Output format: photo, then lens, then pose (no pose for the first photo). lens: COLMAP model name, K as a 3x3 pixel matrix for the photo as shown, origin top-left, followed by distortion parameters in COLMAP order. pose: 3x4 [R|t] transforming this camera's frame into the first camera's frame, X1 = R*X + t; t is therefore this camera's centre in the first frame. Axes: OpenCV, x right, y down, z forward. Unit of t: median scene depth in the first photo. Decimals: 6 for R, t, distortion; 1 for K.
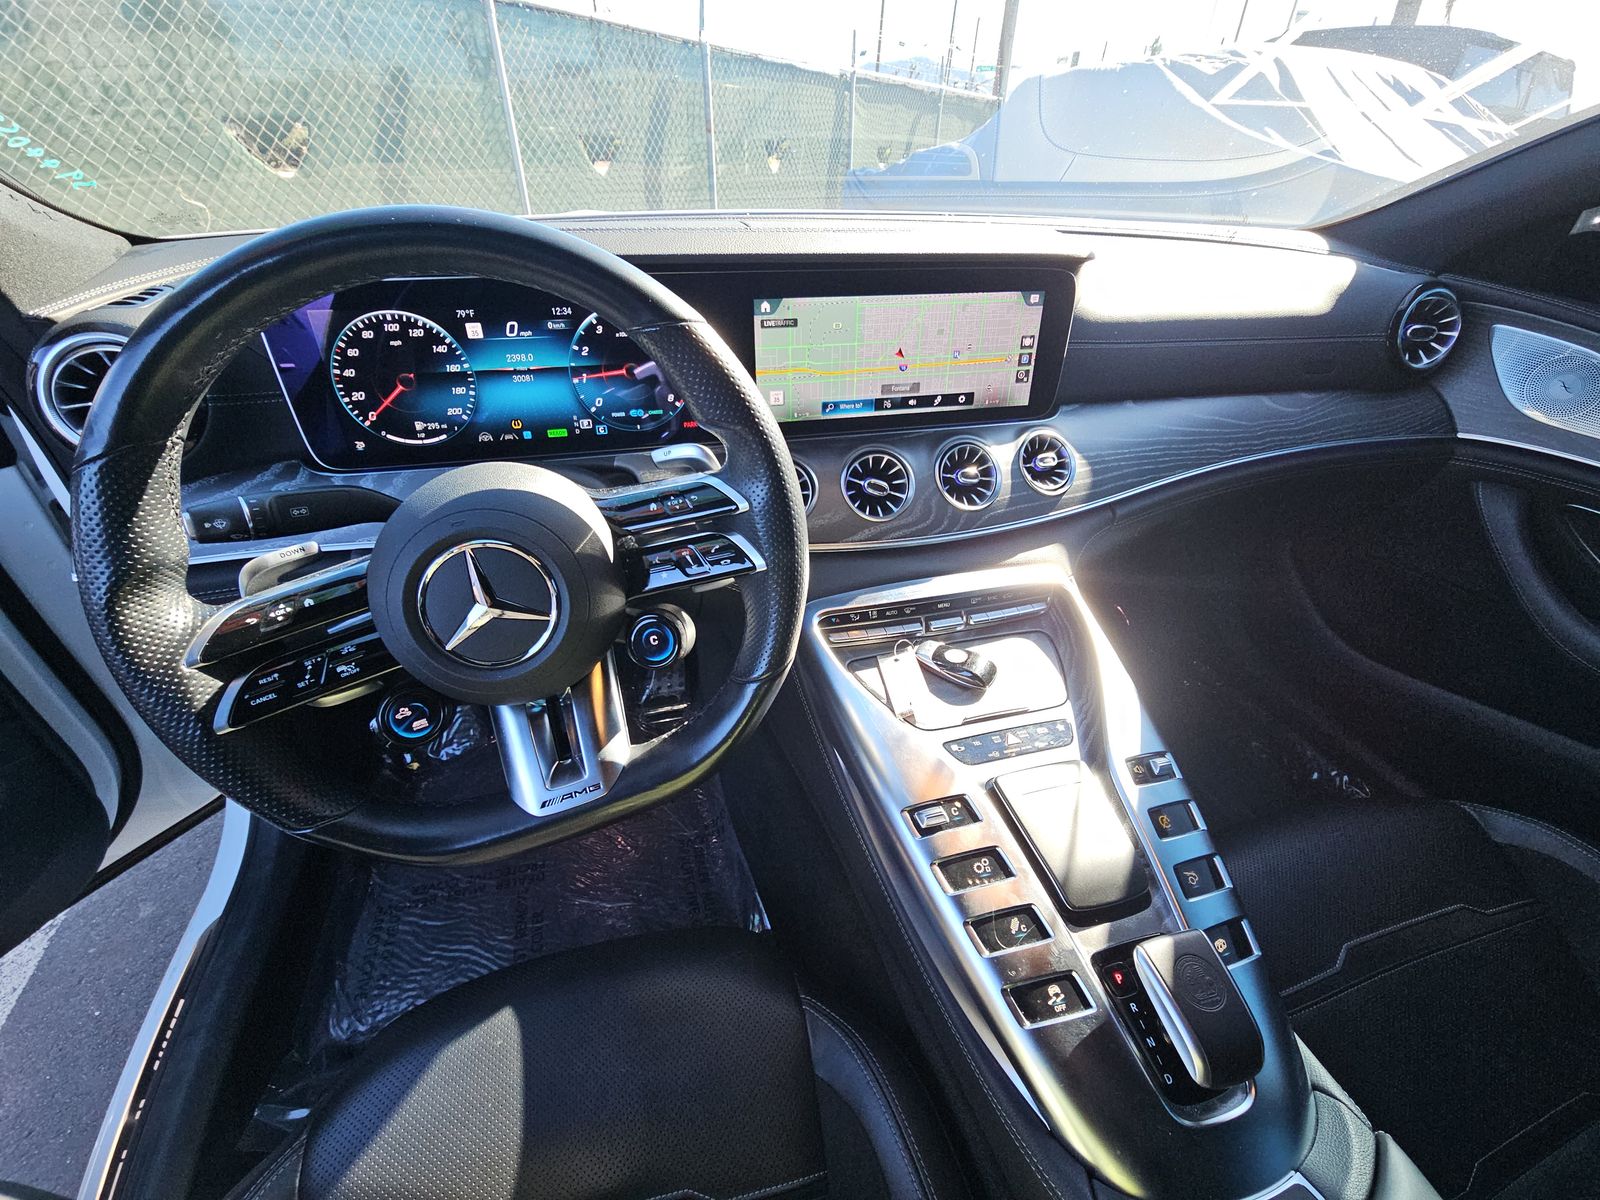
lens RADIAL K [[659.8, 0, 798.9], [0, 659.8, 593.3], [0, 0, 1]] dist [0.006131, -0.000506]
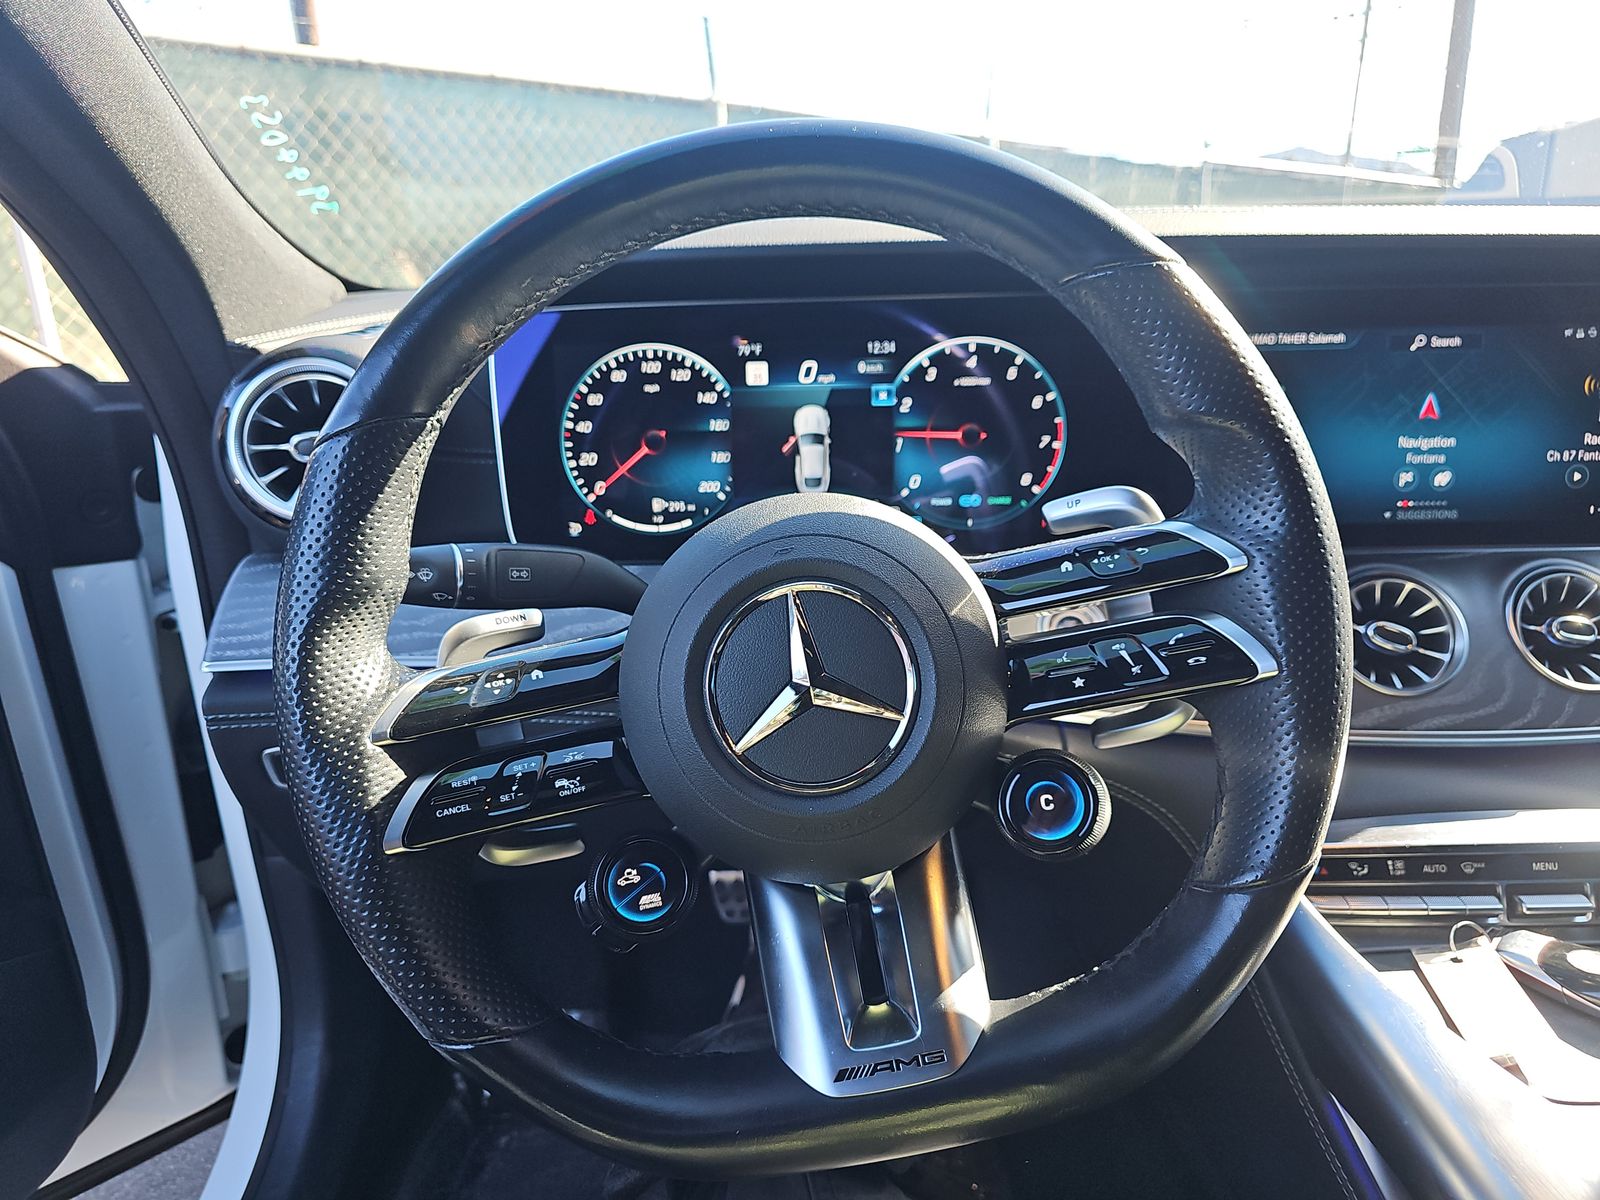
lens RADIAL K [[1093.1, 0, 808.8], [0, 1093.1, 603.9], [0, 0, 1]] dist [0.071090, -0.089237]
pose [[0.966693, 0.035208, -0.253507, -0.140780], [-0.108930, 0.952902, -0.283040, 0.151551], [0.231602, 0.301228, 0.924999, 0.025852]]
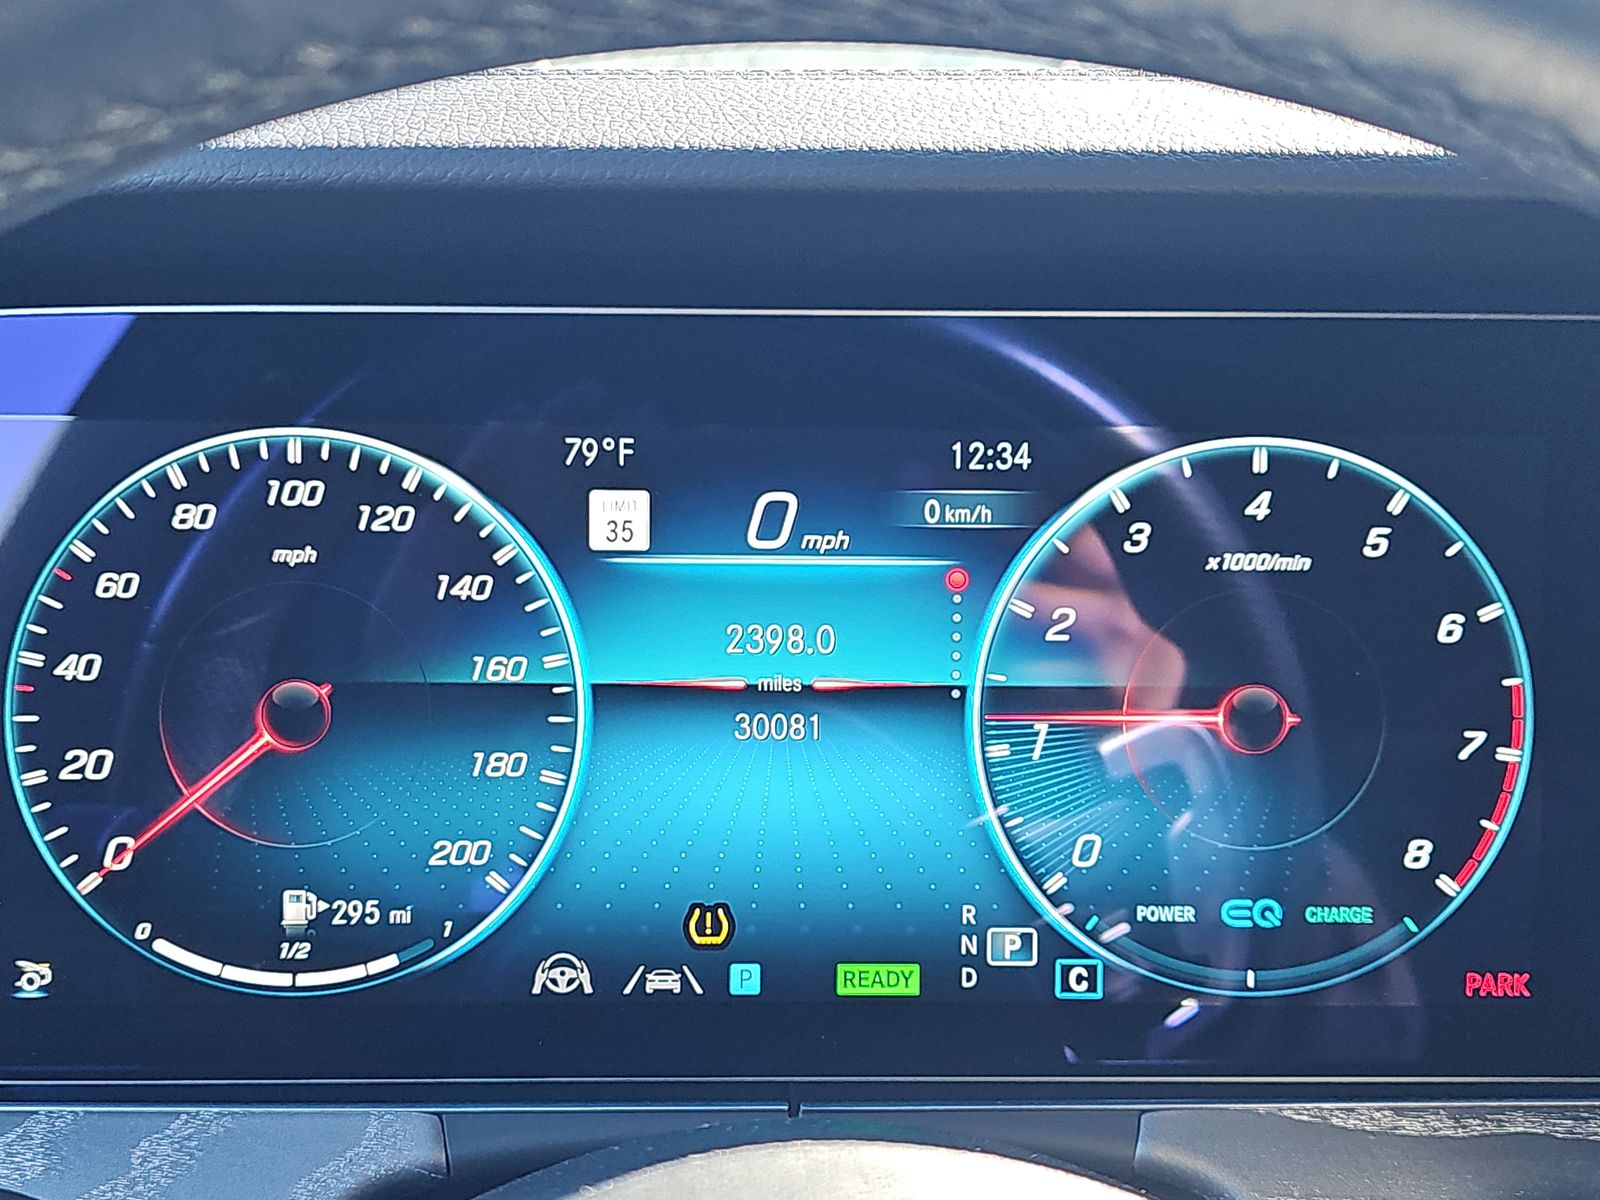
lens RADIAL K [[1093.1, 0, 808.8], [0, 1093.1, 603.9], [0, 0, 1]] dist [0.071090, -0.089237]
pose [[0.970178, 0.025296, -0.241072, -0.335855], [-0.126790, 0.900594, -0.415757, -0.221644], [0.206591, 0.433924, 0.876944, 0.695648]]
